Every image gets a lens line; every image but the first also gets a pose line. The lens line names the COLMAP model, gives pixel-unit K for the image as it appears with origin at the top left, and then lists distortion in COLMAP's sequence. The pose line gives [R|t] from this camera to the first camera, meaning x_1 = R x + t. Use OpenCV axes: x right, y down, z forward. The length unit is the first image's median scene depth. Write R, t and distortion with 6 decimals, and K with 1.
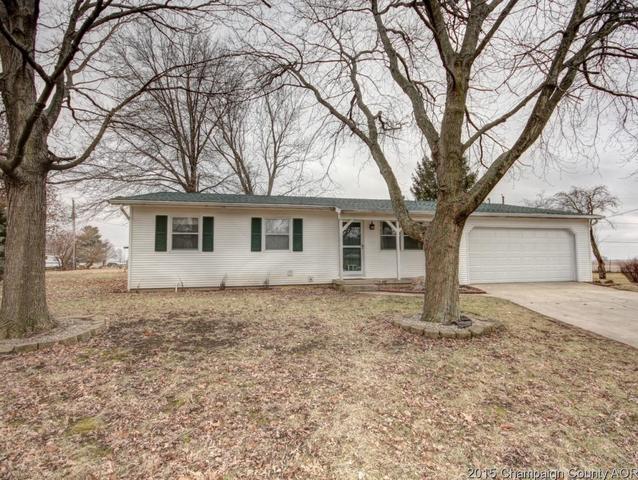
lens RADIAL K [[330.7, 0, 321.9], [0, 330.7, 239.8], [0, 0, 1]] dist [0.010532, -0.005028]
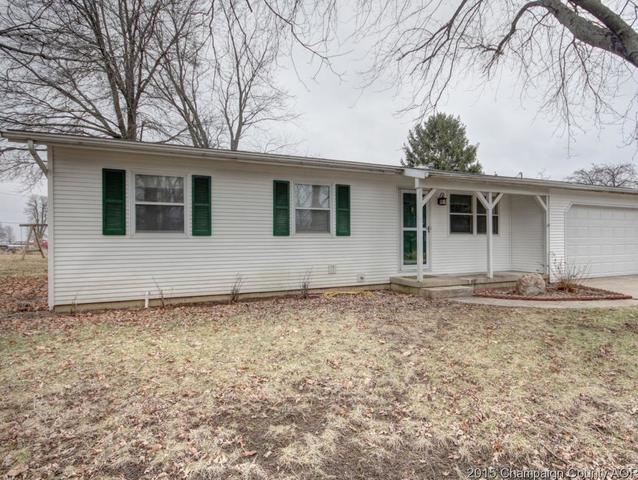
lens RADIAL K [[330.7, 0, 315.7], [0, 330.7, 240.3], [0, 0, 1]] dist [0.010532, -0.005028]
pose [[0.979504, 0.002494, 0.201407, -0.256674], [-0.015740, 0.997813, 0.064193, 0.002720], [-0.200807, -0.066047, 0.977402, 0.374361]]
